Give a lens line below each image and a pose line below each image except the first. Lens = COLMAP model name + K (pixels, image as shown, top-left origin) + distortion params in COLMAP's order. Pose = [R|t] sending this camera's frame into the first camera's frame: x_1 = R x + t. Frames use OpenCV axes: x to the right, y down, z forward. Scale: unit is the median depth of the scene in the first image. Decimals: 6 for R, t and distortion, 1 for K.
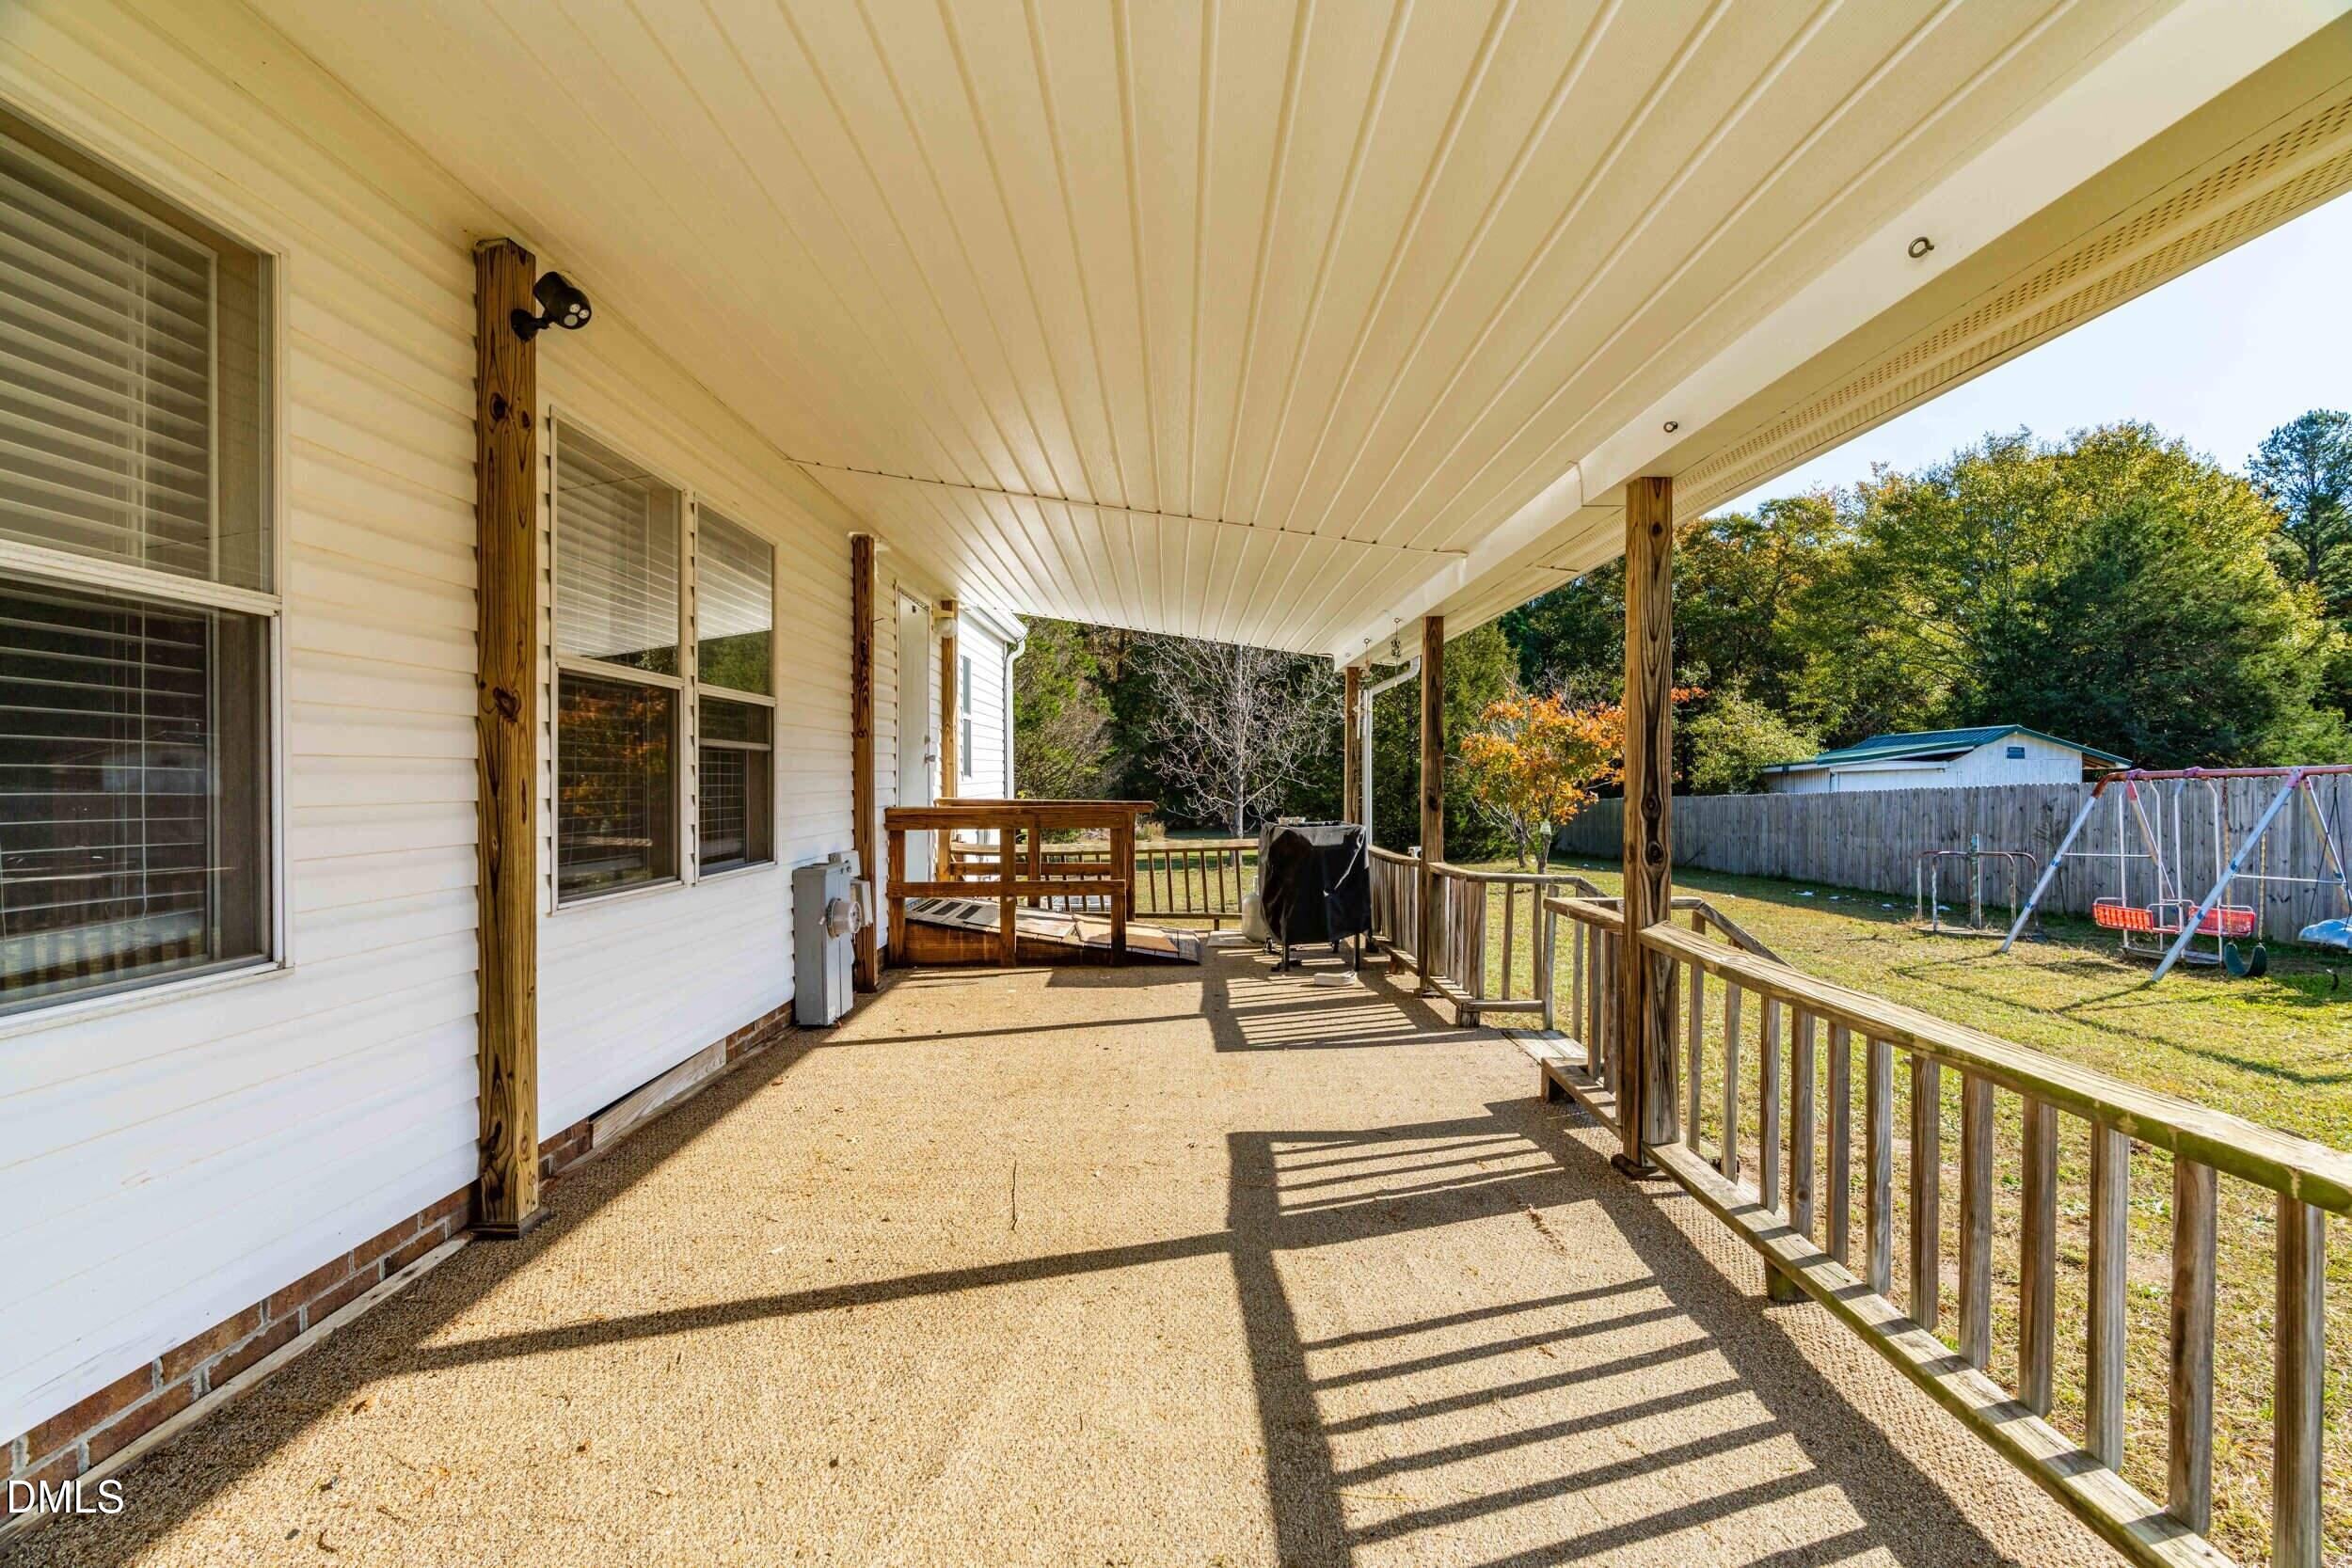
lens RADIAL K [[1086.0, 0, 1179.3], [0, 1086.0, 782.7], [0, 0, 1]] dist [-0.011040, 0.005461]
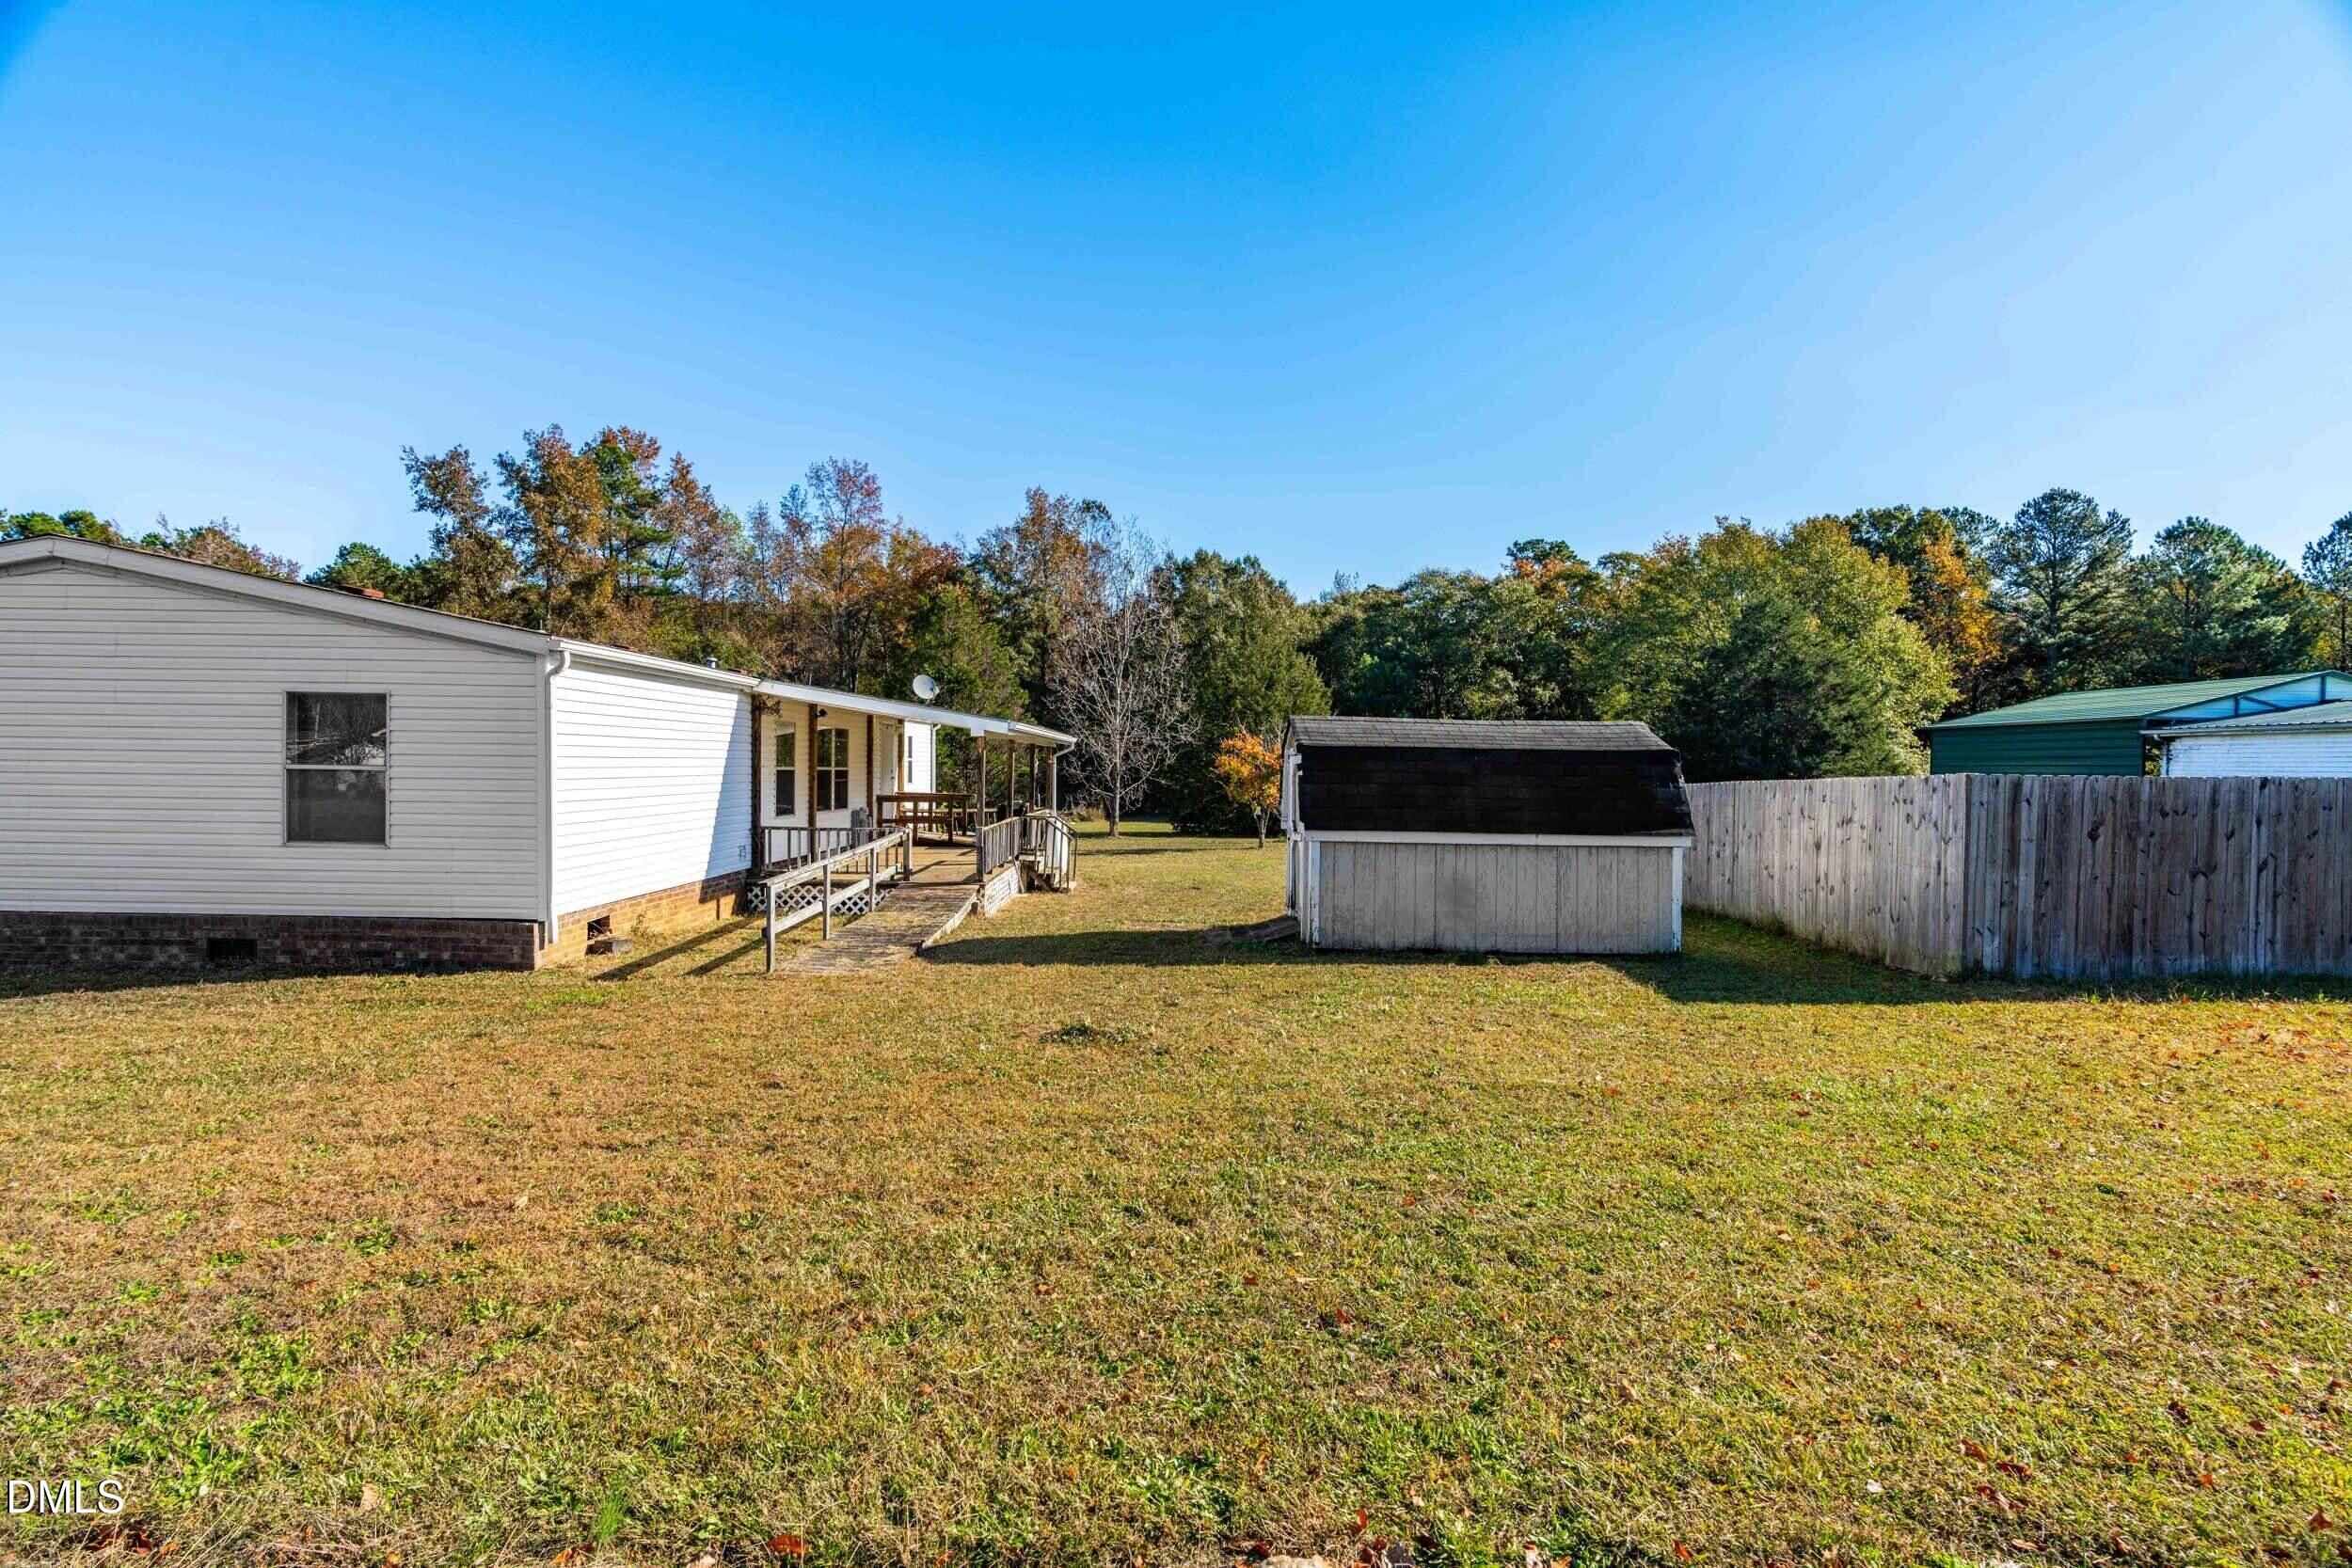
lens RADIAL K [[1086.0, 0, 1173.8], [0, 1086.0, 788.3], [0, 0, 1]] dist [-0.011040, 0.005461]
pose [[0.999812, 0.016898, -0.009524, 0.570766], [-0.016750, 0.999741, 0.015436, -0.054759], [0.009782, -0.015274, 0.999835, -1.971839]]
